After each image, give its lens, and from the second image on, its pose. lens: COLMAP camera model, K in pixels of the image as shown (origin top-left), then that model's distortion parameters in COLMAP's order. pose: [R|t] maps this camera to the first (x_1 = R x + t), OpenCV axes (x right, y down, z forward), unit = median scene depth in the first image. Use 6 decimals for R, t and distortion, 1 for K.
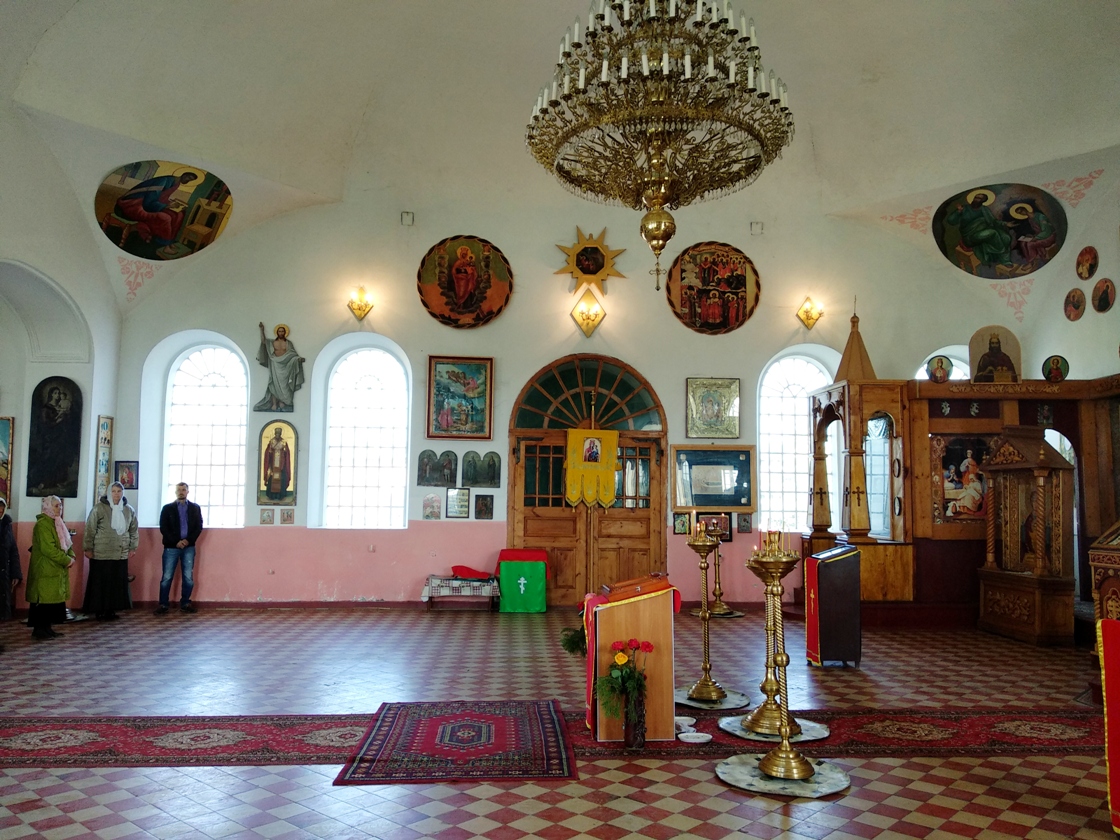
lens RADIAL K [[857.9, 0, 555.7], [0, 857.9, 423.5], [0, 0, 1]] dist [0.051275, -0.045522]
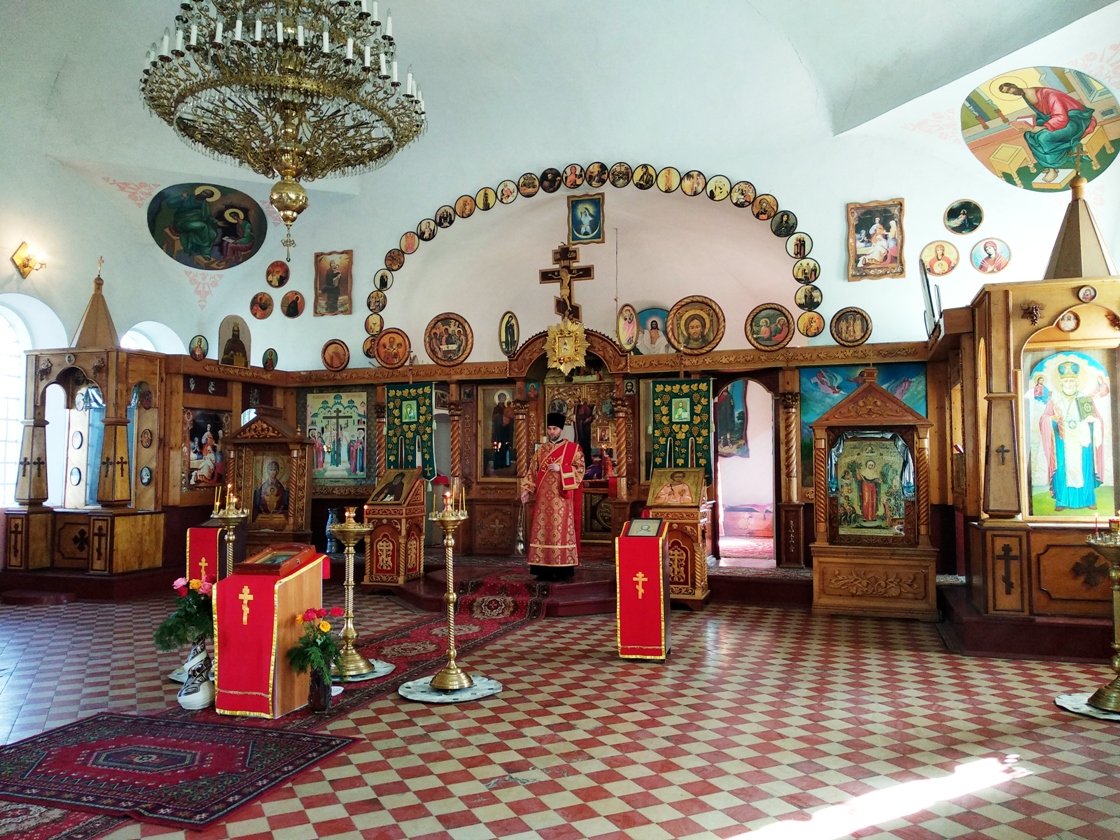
lens RADIAL K [[857.9, 0, 555.7], [0, 857.9, 423.5], [0, 0, 1]] dist [0.051275, -0.045522]
pose [[0.382874, 0.042045, 0.922843, -0.367816], [-0.077221, 0.996924, -0.013383, 0.010593], [-0.920568, -0.066139, 0.384943, 0.171341]]
